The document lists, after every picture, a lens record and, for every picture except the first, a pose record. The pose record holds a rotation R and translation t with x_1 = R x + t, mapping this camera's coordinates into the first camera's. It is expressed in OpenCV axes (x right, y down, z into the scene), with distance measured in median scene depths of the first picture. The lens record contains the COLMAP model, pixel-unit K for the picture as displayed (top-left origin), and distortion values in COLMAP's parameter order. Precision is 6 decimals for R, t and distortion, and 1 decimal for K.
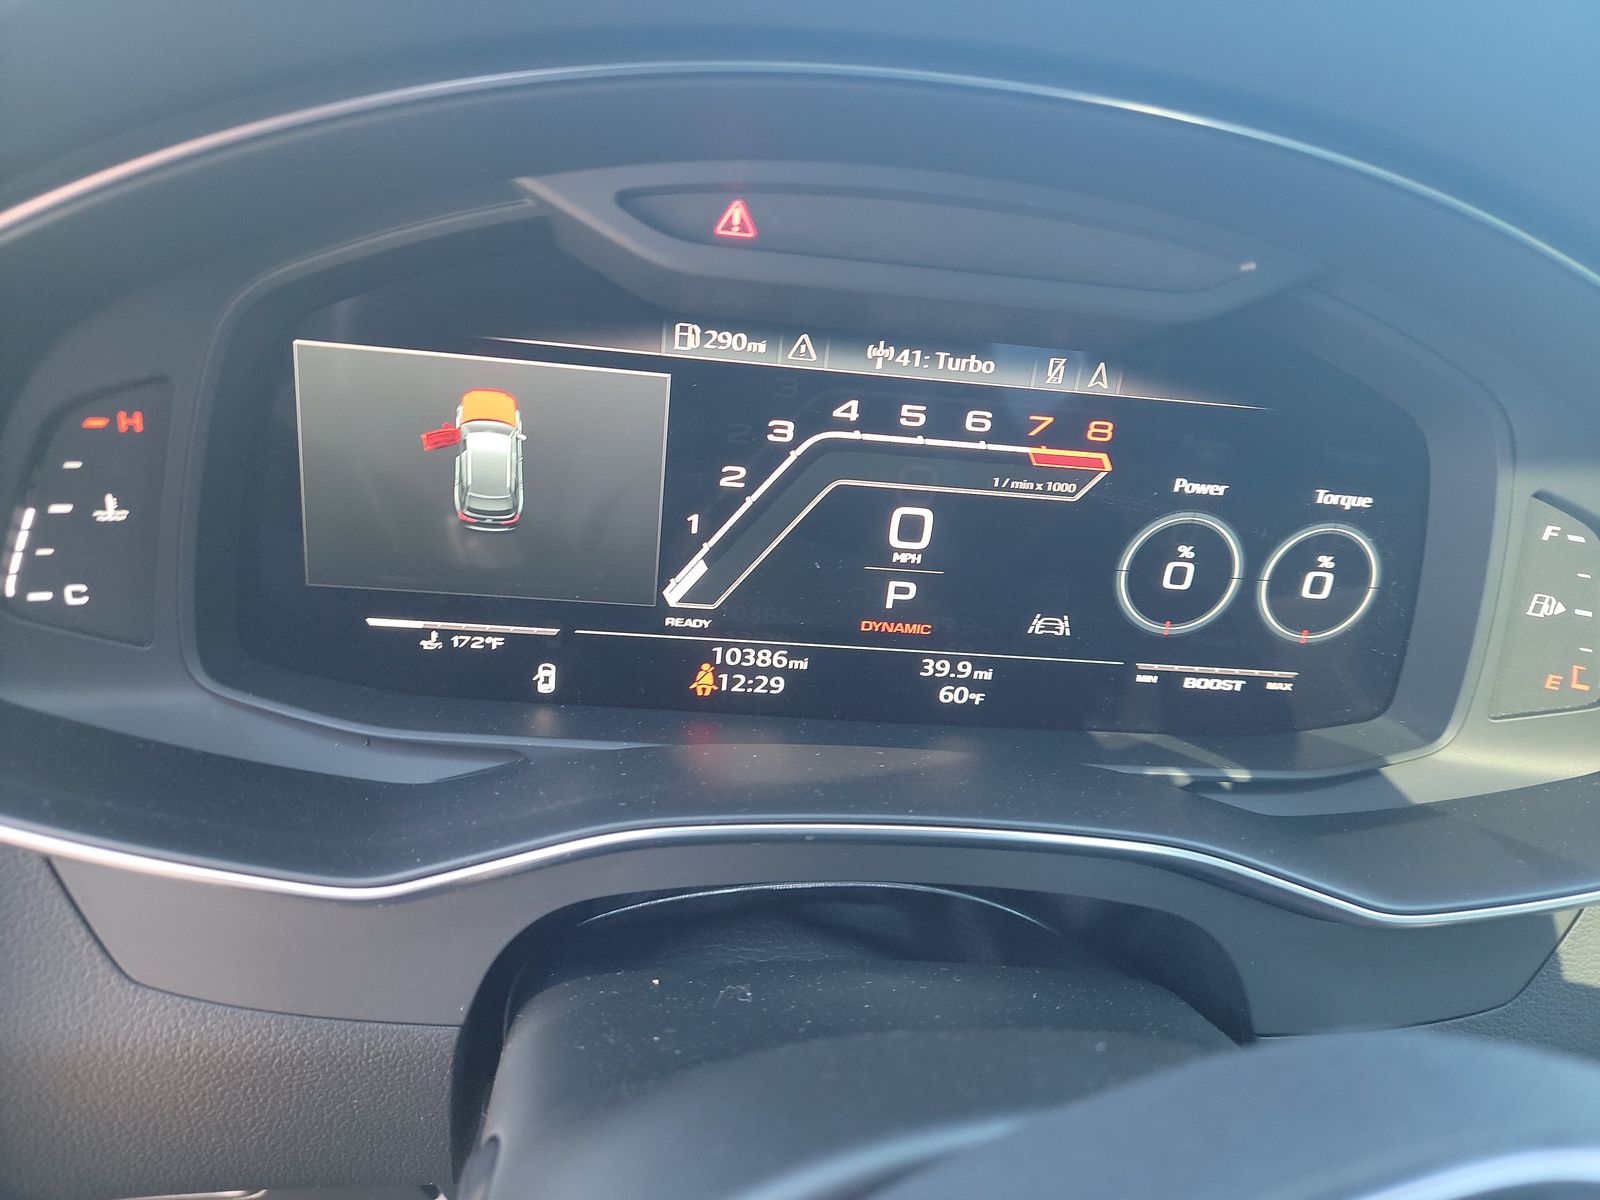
lens RADIAL K [[1098.5, 0, 793.5], [0, 1098.5, 601.8], [0, 0, 1]] dist [0.035887, -0.032858]
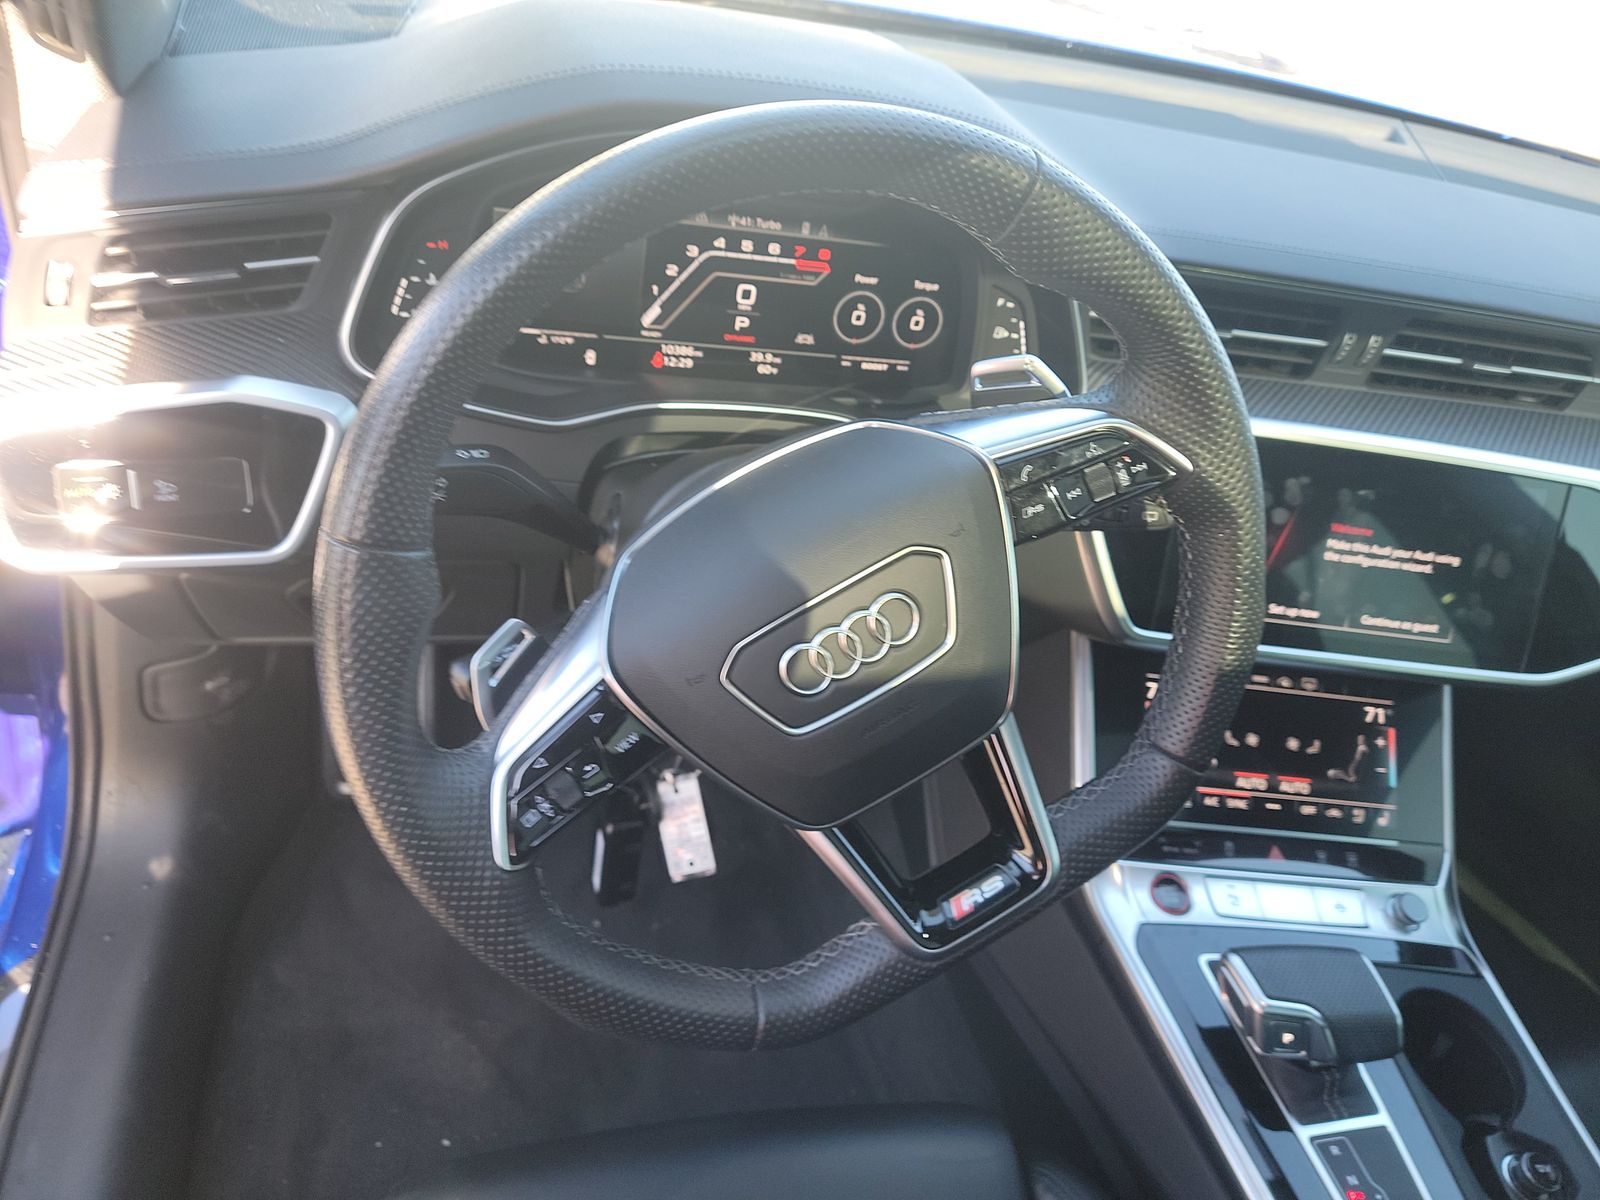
lens RADIAL K [[1098.5, 0, 801.9], [0, 1098.5, 599.8], [0, 0, 1]] dist [0.035887, -0.032858]
pose [[0.987992, -0.018275, 0.153421, -0.150175], [-0.015424, 0.976354, 0.215626, 0.061572], [-0.153734, -0.215403, 0.964348, -1.440346]]
